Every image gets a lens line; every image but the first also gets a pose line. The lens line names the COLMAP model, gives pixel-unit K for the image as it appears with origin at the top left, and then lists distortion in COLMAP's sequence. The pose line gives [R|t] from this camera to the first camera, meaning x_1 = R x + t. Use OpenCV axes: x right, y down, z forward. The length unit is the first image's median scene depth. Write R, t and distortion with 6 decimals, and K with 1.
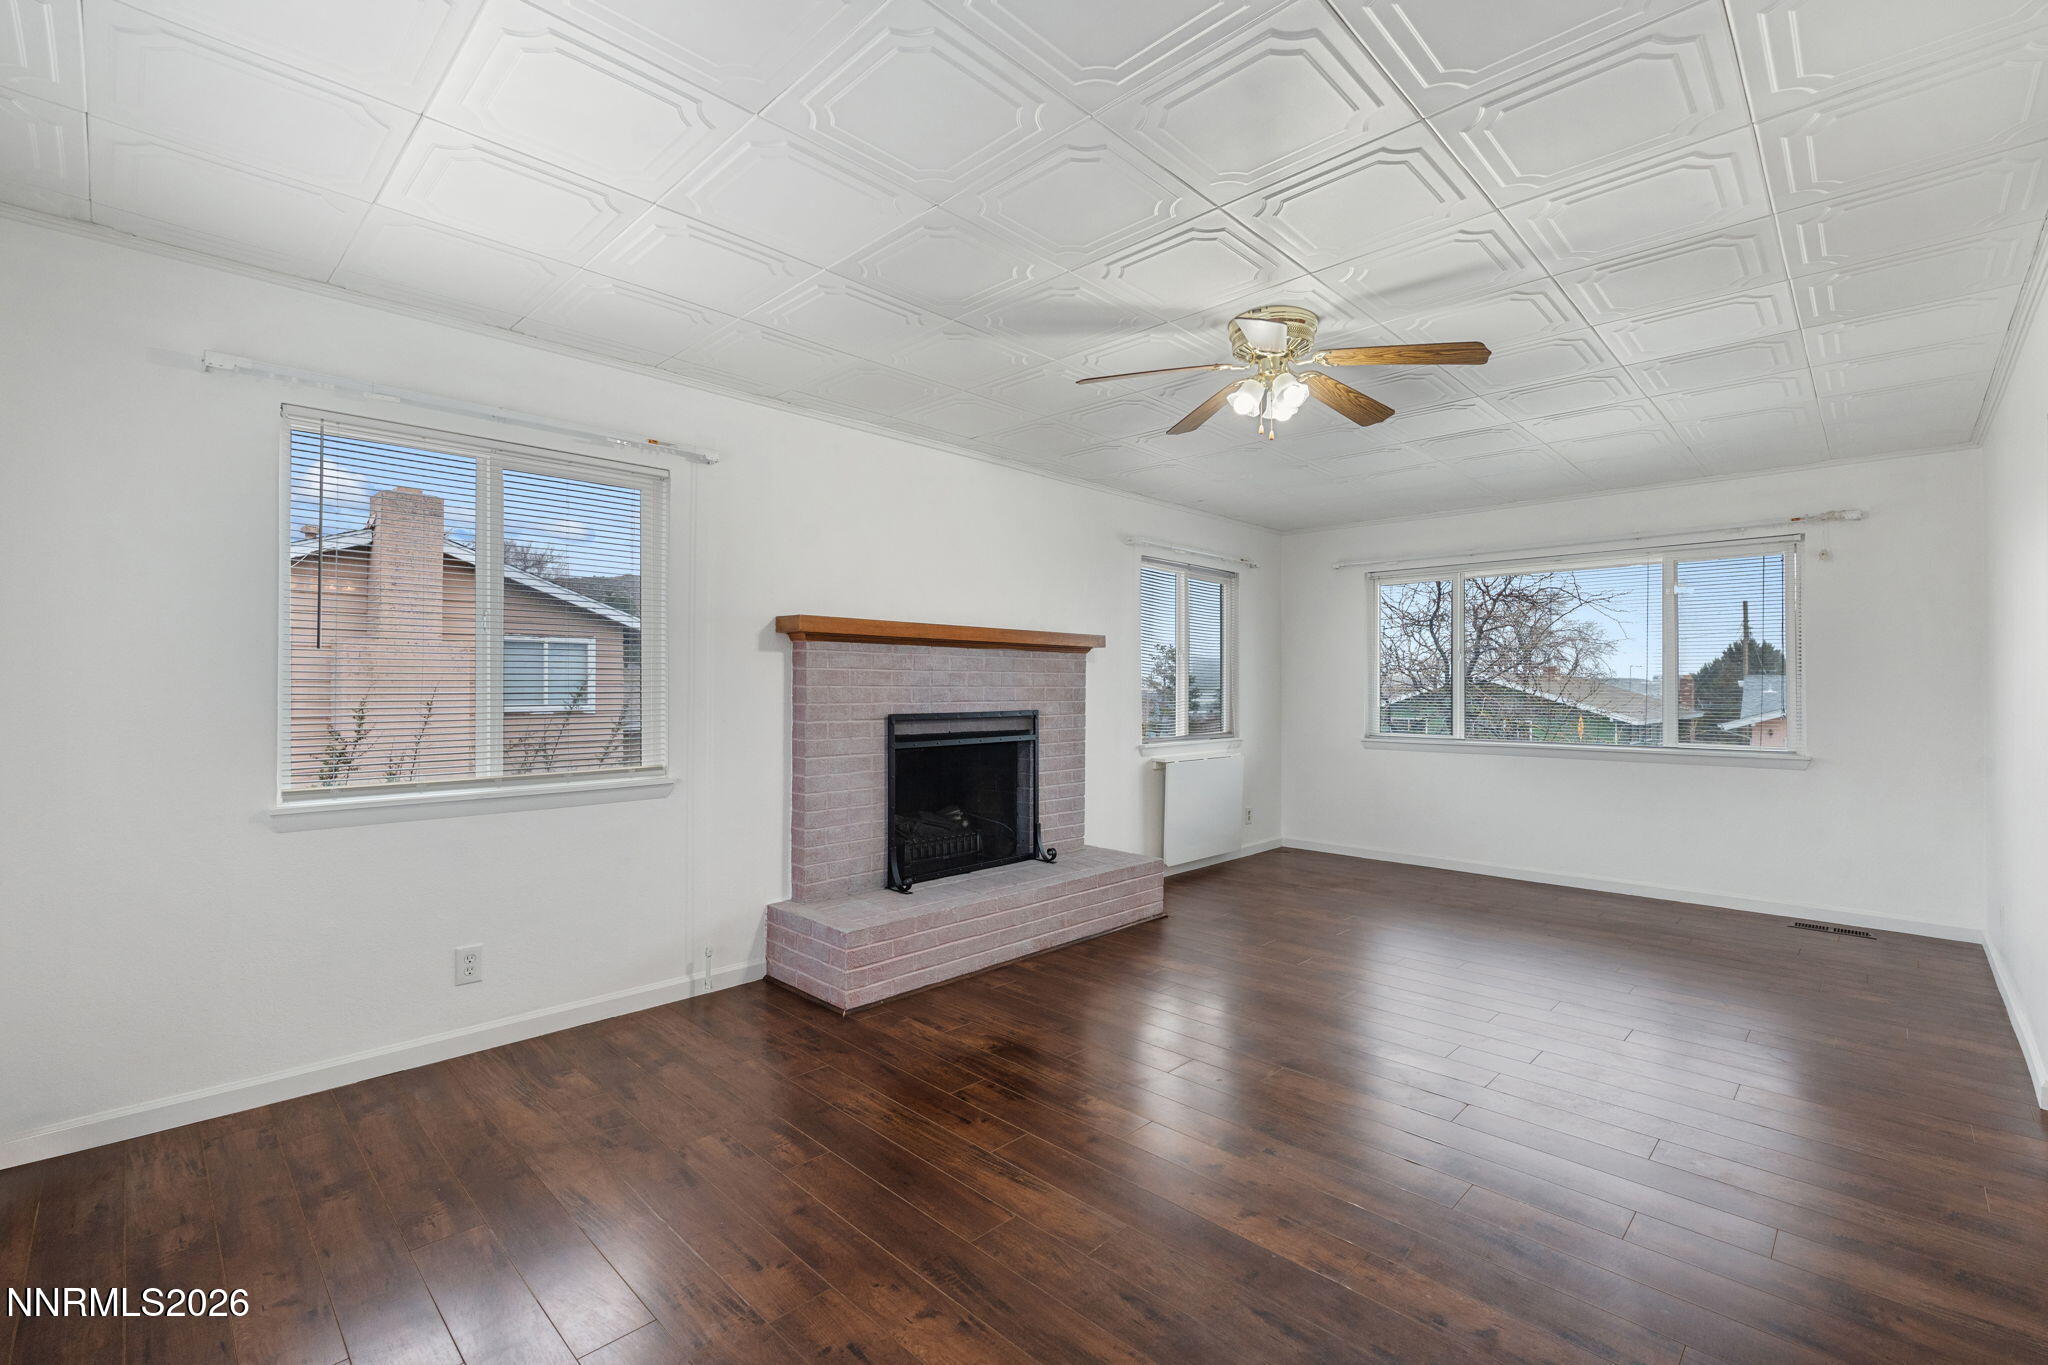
lens RADIAL K [[894.9, 0, 1015.1], [0, 894.9, 683.9], [0, 0, 1]] dist [-0.001741, -0.000104]
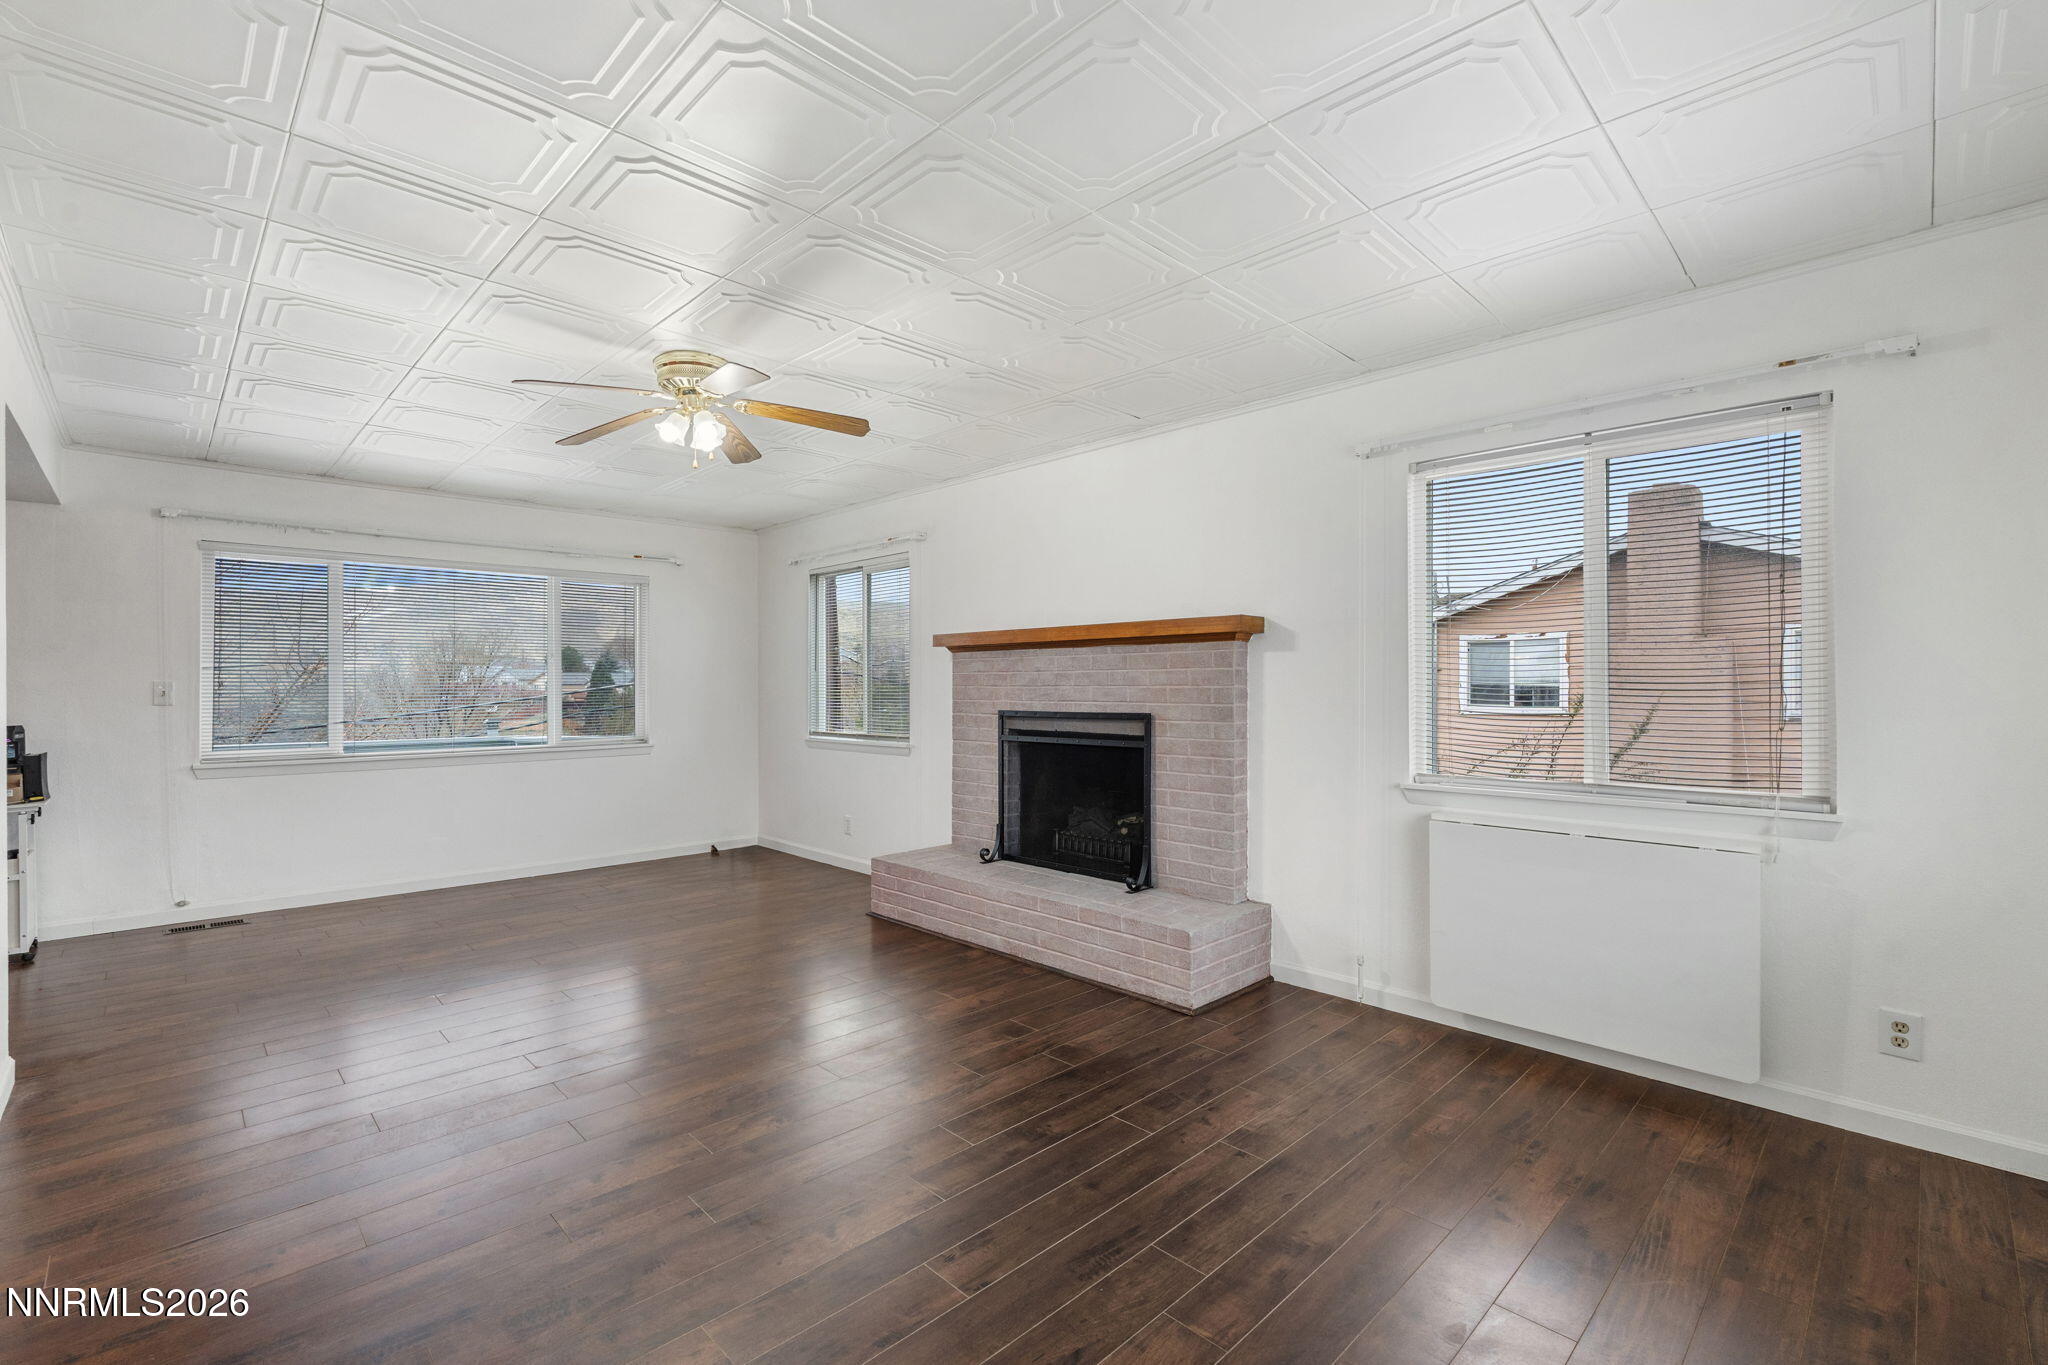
lens RADIAL K [[894.9, 0, 1015.1], [0, 894.9, 683.9], [0, 0, 1]] dist [-0.001741, -0.000104]
pose [[-0.021938, -0.005103, -0.999746, 0.943294], [0.005763, 0.999970, -0.005230, 0.005229], [0.999743, -0.005877, -0.021908, 0.956335]]
